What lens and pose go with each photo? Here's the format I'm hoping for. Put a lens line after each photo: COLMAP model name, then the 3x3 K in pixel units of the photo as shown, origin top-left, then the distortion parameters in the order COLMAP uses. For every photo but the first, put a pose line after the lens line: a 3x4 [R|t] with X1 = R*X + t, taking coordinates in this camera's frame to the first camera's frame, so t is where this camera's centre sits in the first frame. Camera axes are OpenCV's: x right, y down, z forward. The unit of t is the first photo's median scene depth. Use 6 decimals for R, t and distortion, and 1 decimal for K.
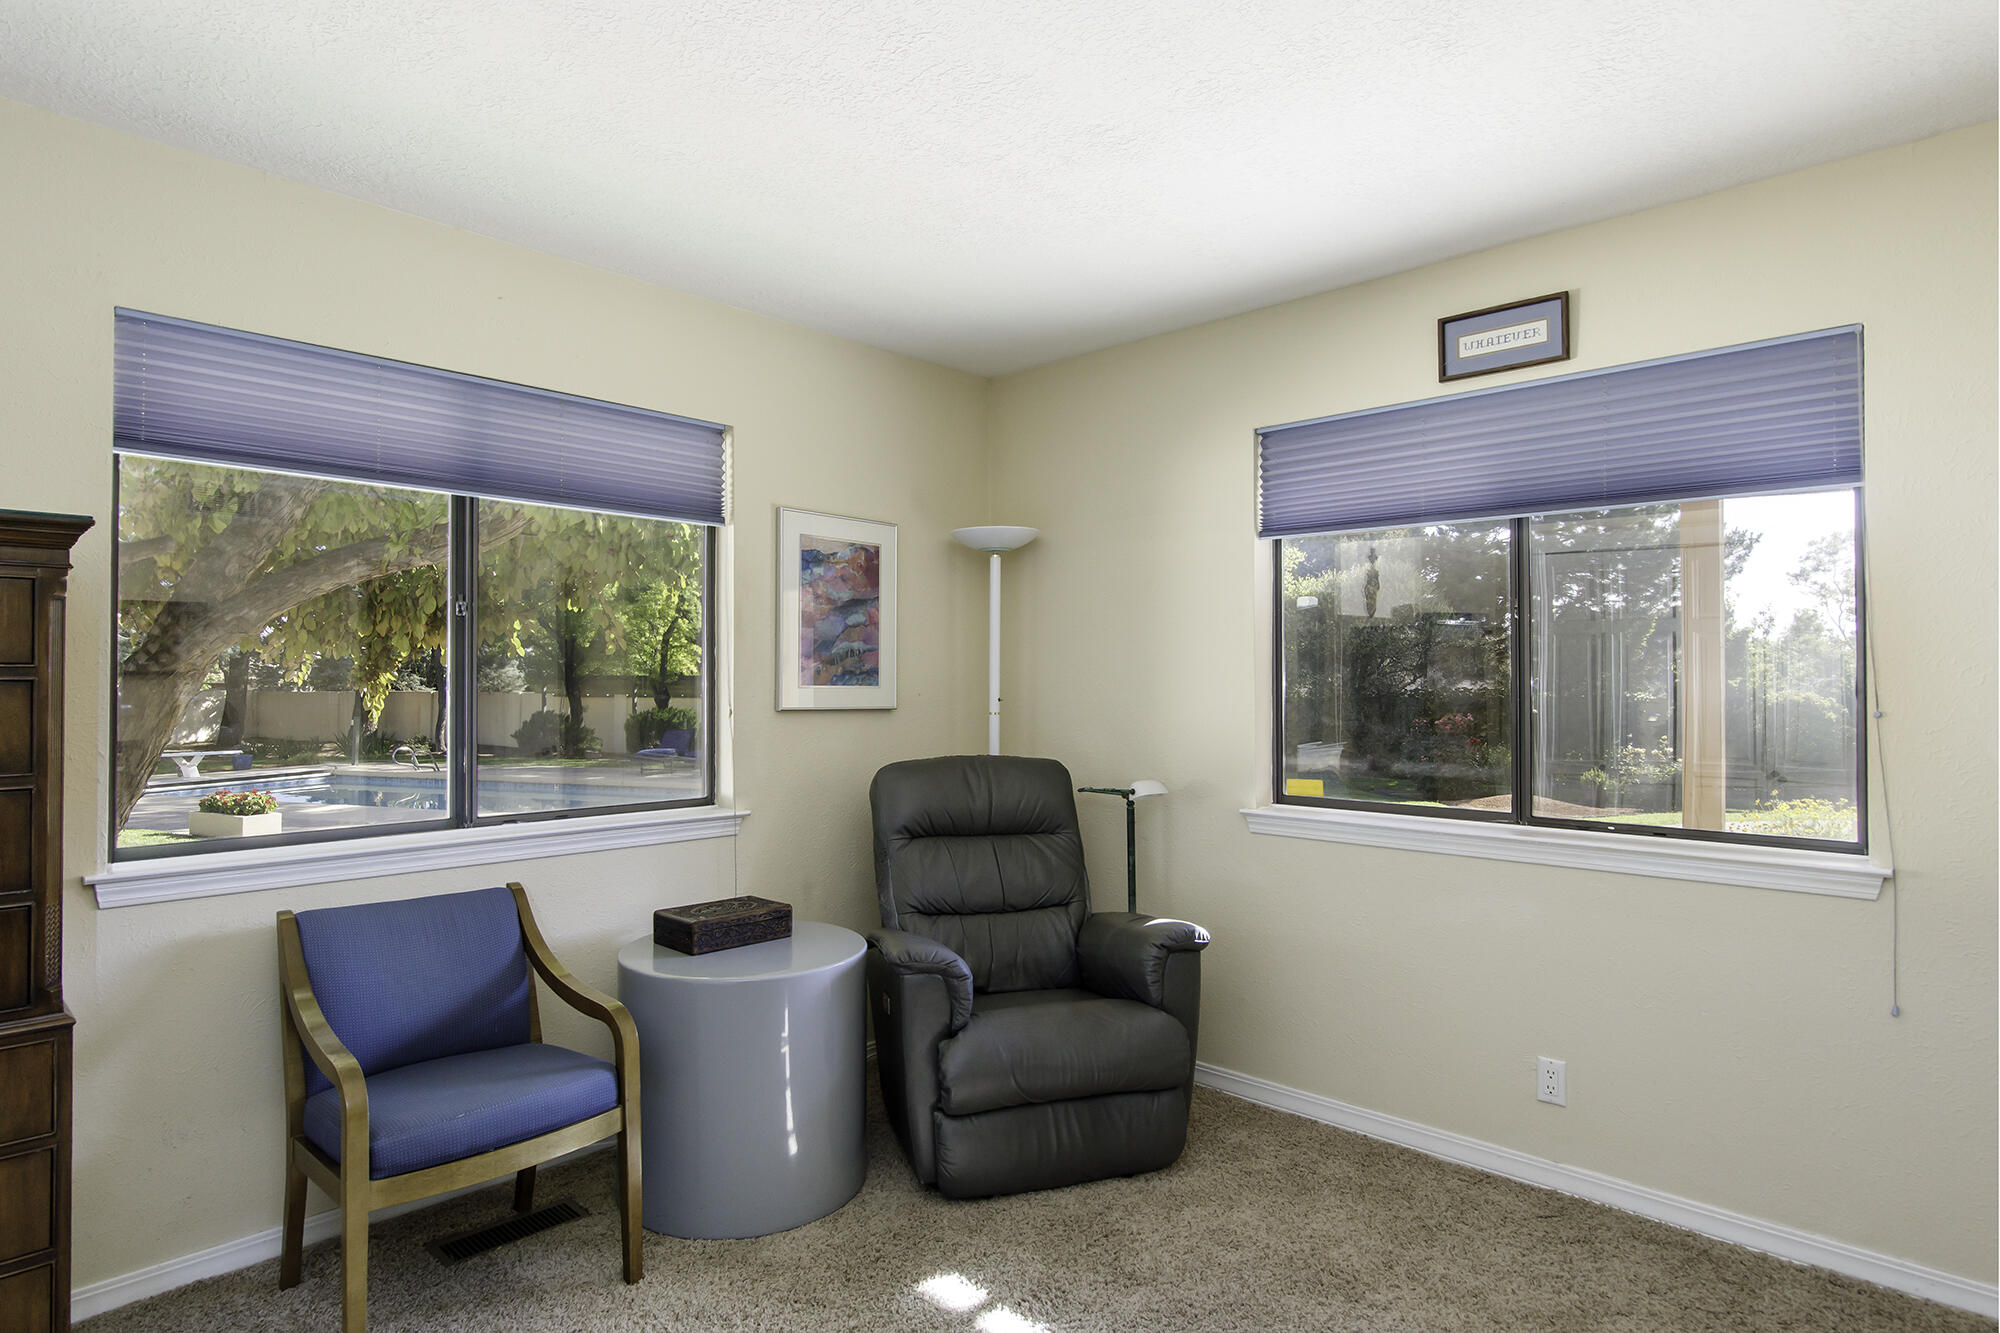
lens RADIAL K [[1111.6, 0, 991.7], [0, 1111.6, 669.7], [0, 0, 1]] dist [0.000330, -0.000894]
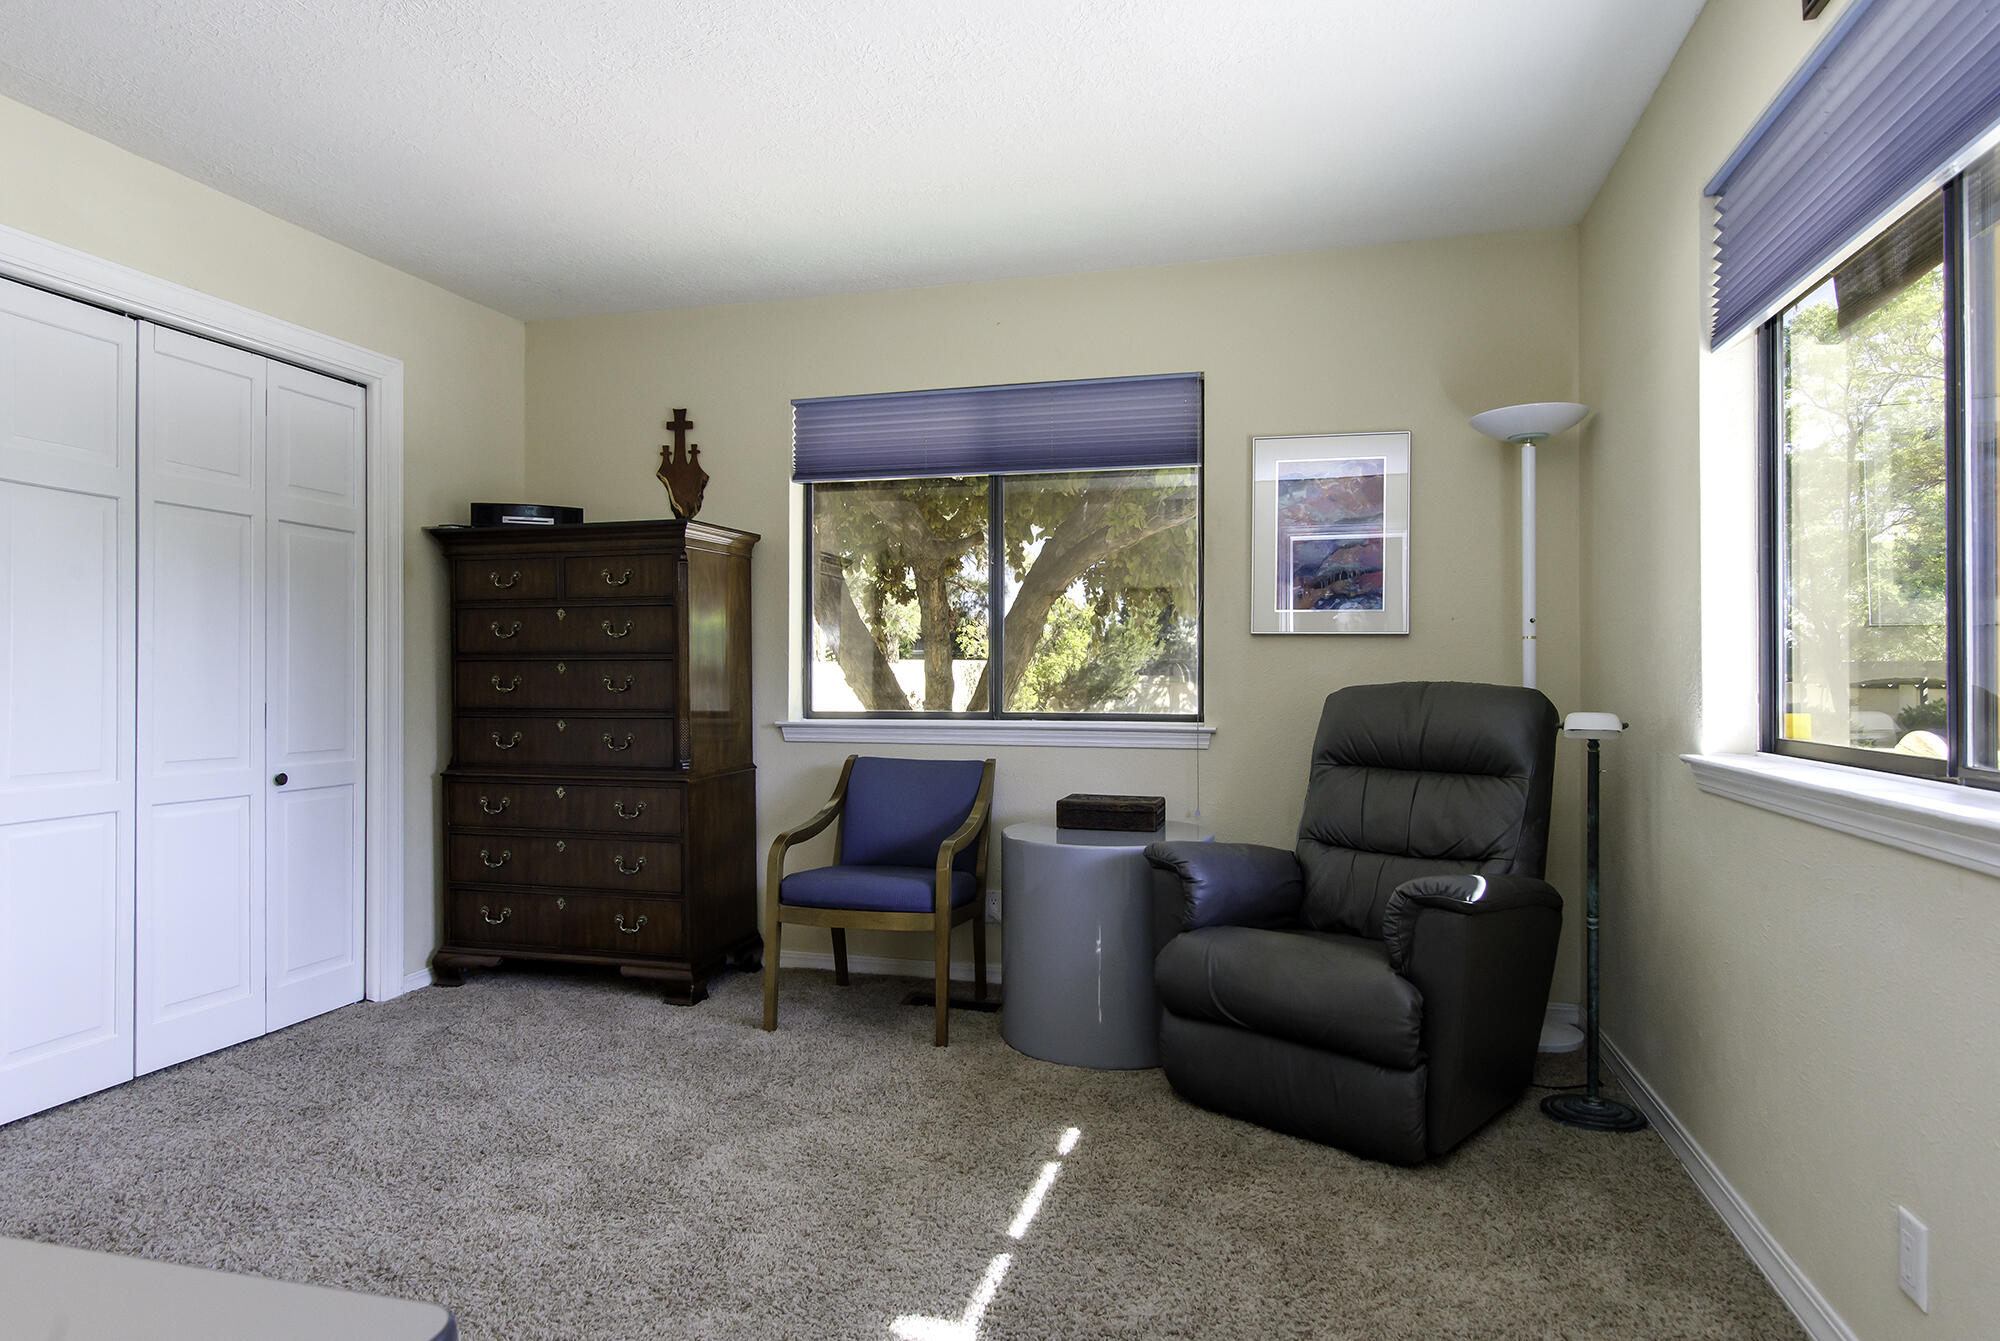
lens RADIAL K [[1111.6, 0, 999.5], [0, 1111.6, 674.3], [0, 0, 1]] dist [0.000330, -0.000894]
pose [[0.481188, -0.000521, -0.876617, 0.610348], [0.007067, 0.999970, 0.003285, 0.069743], [0.876589, -0.007775, 0.481177, 0.294977]]
